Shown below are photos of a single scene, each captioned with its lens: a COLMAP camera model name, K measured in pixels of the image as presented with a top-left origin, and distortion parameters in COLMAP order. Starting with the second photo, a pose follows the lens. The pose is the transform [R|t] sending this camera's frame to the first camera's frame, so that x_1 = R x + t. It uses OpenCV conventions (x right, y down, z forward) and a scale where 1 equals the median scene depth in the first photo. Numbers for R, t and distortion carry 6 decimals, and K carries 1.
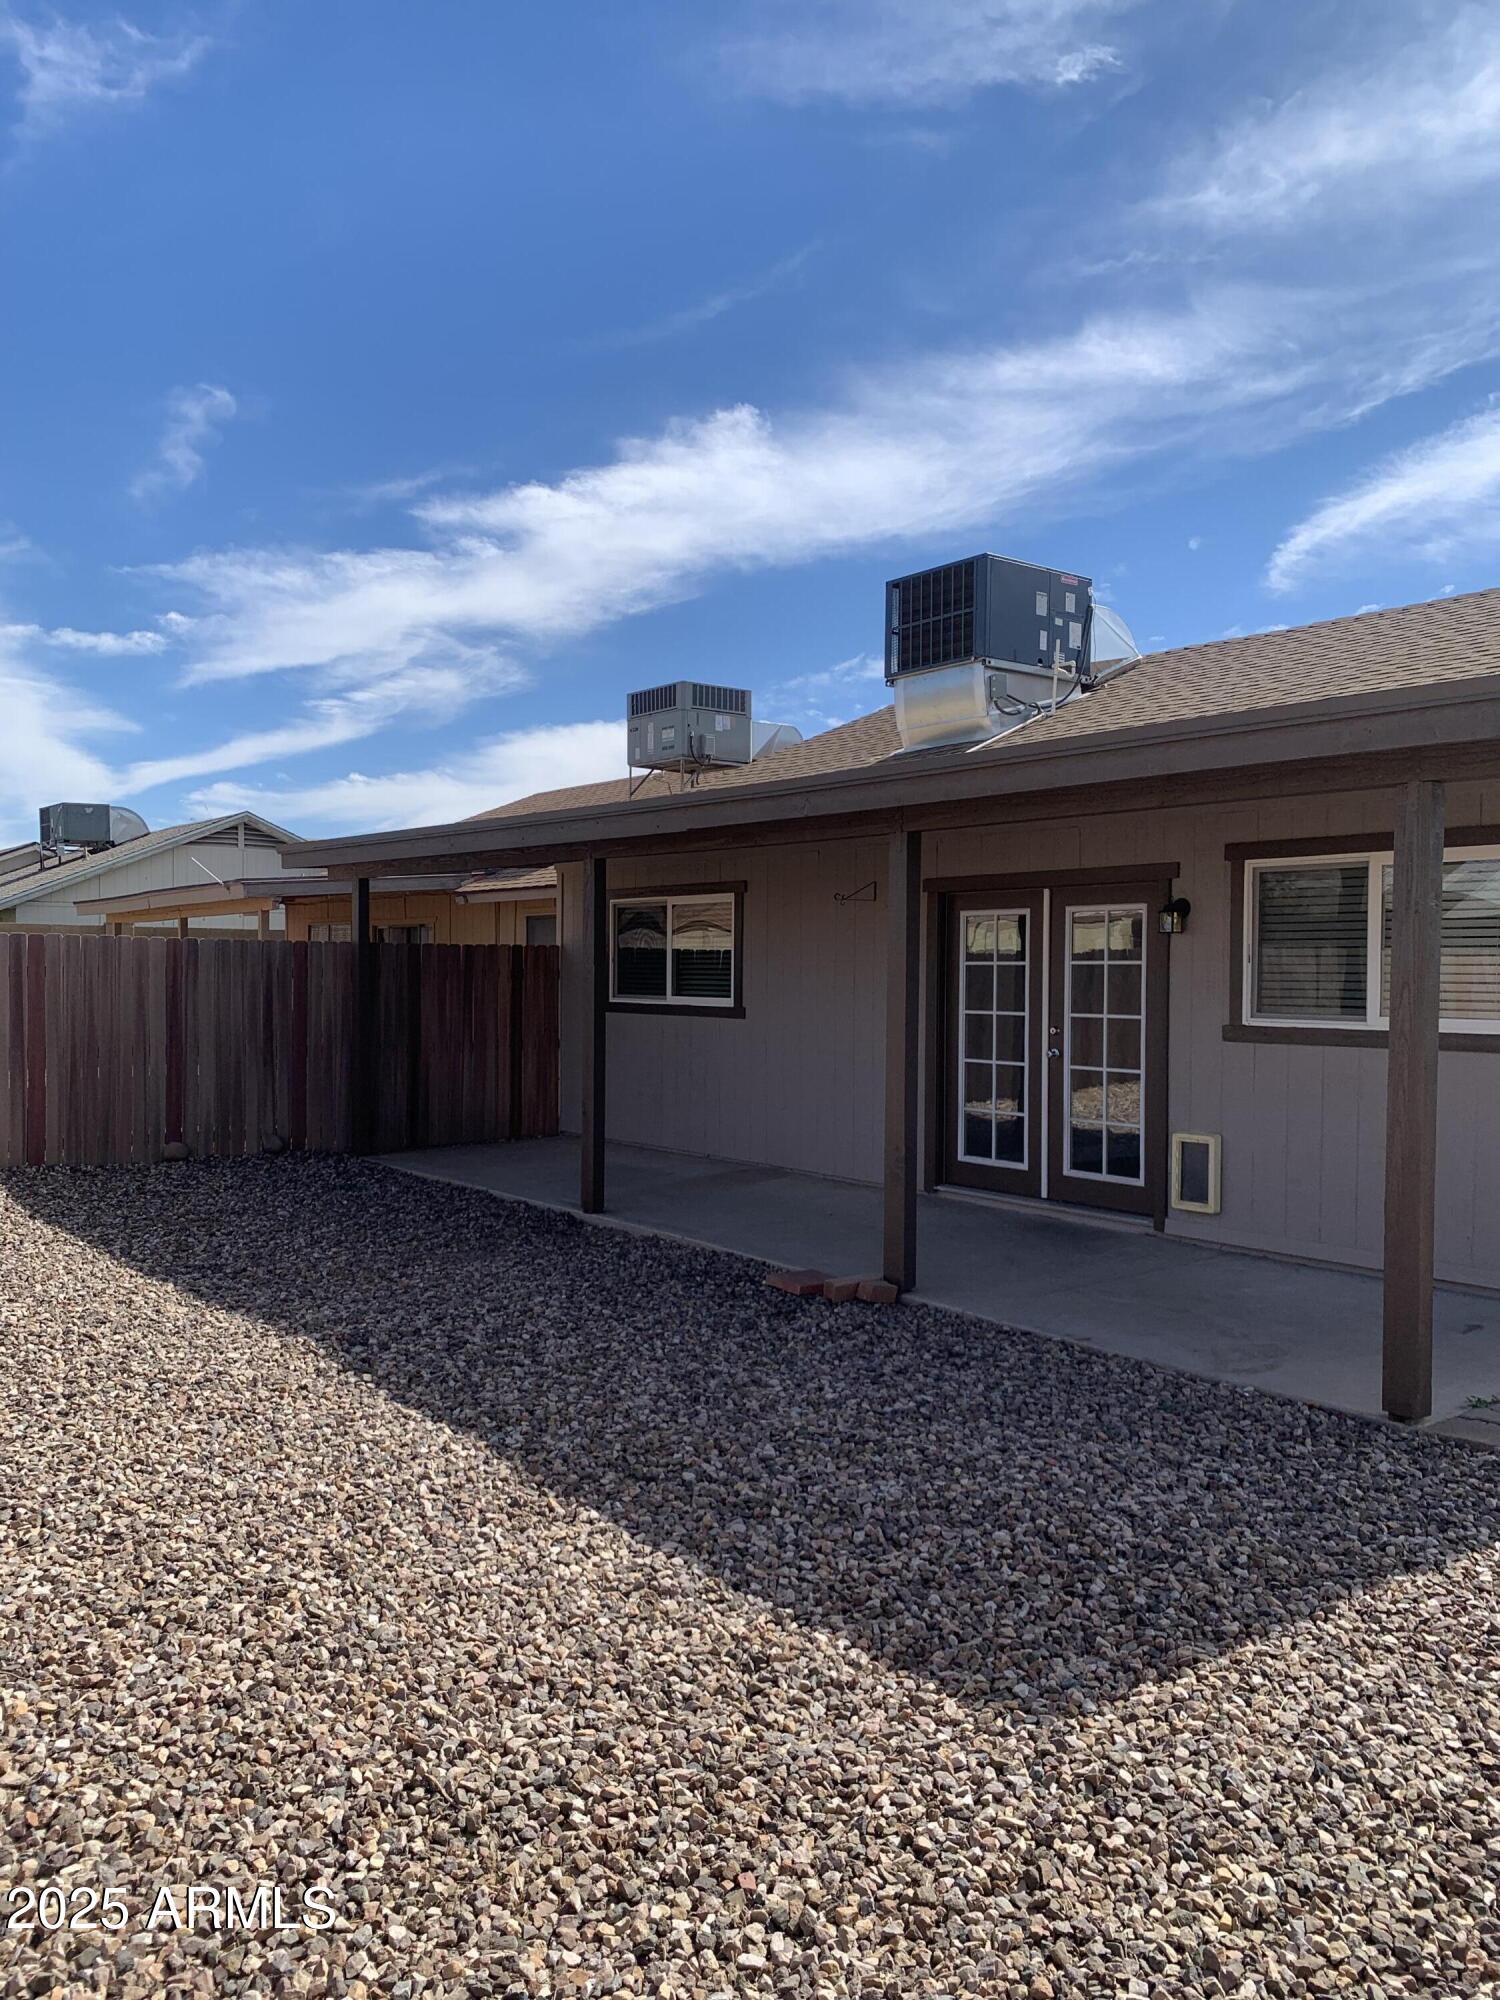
lens RADIAL K [[1557.1, 0, 781.8], [0, 1557.1, 1004.8], [0, 0, 1]] dist [0.000780, -0.001816]
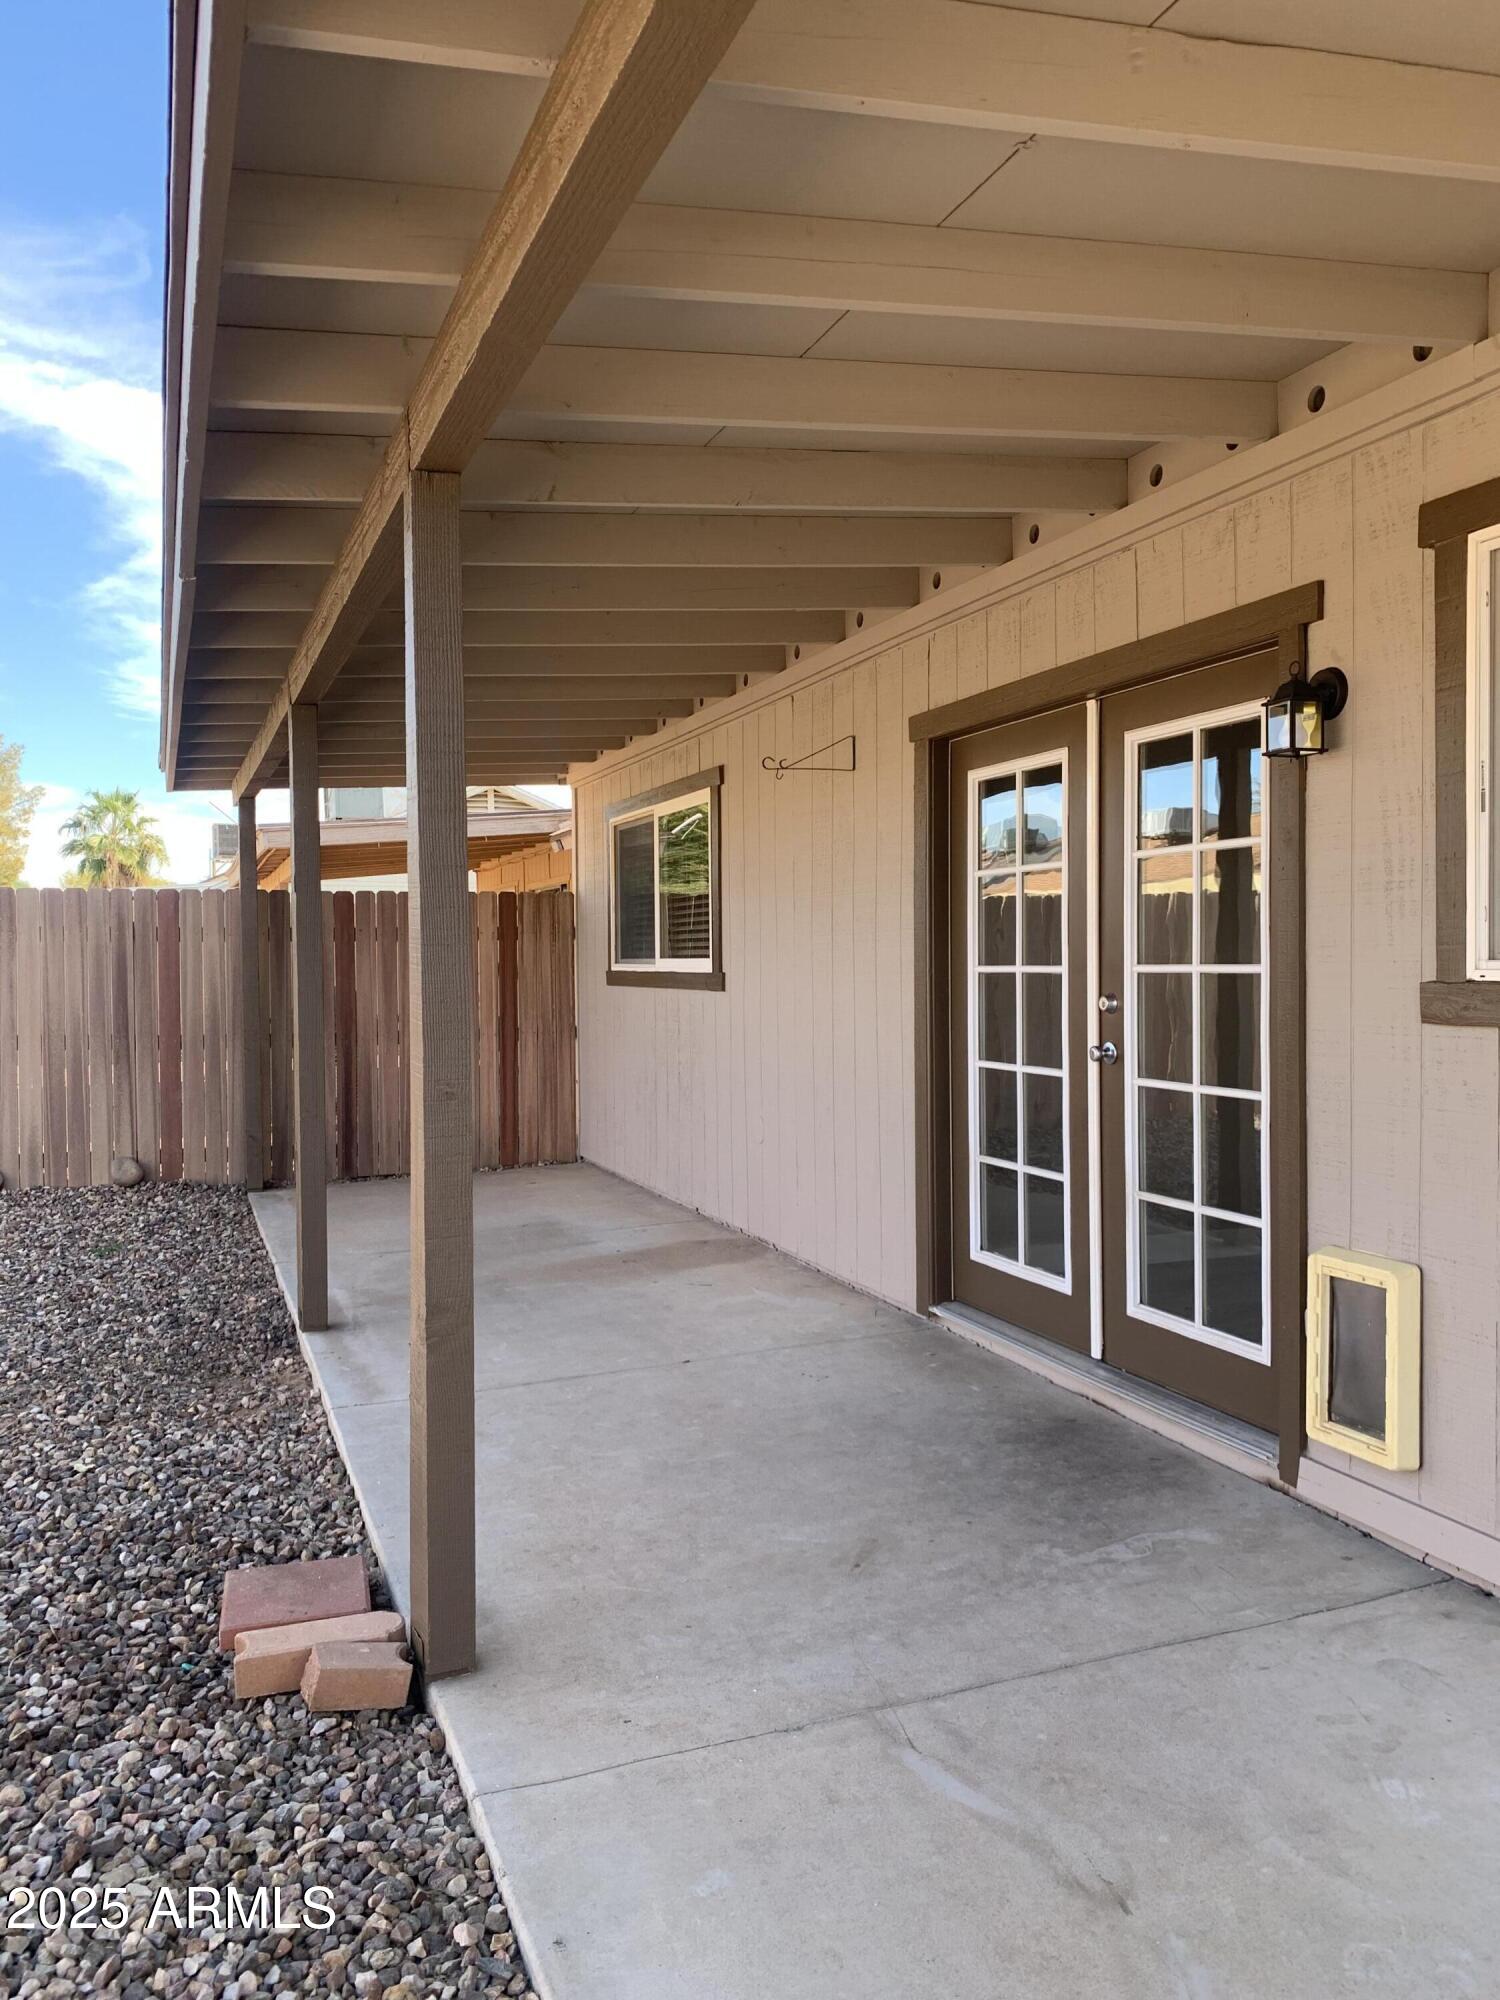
lens RADIAL K [[1542.8, 0, 750.0], [0, 1542.8, 1000.0], [0, 0, 1]] dist [0.007974, -0.001809]
pose [[0.940034, -0.007360, -0.341002, 0.232394], [0.008306, 0.999965, 0.001317, 0.014045], [0.340980, -0.004070, 0.940062, 0.527587]]
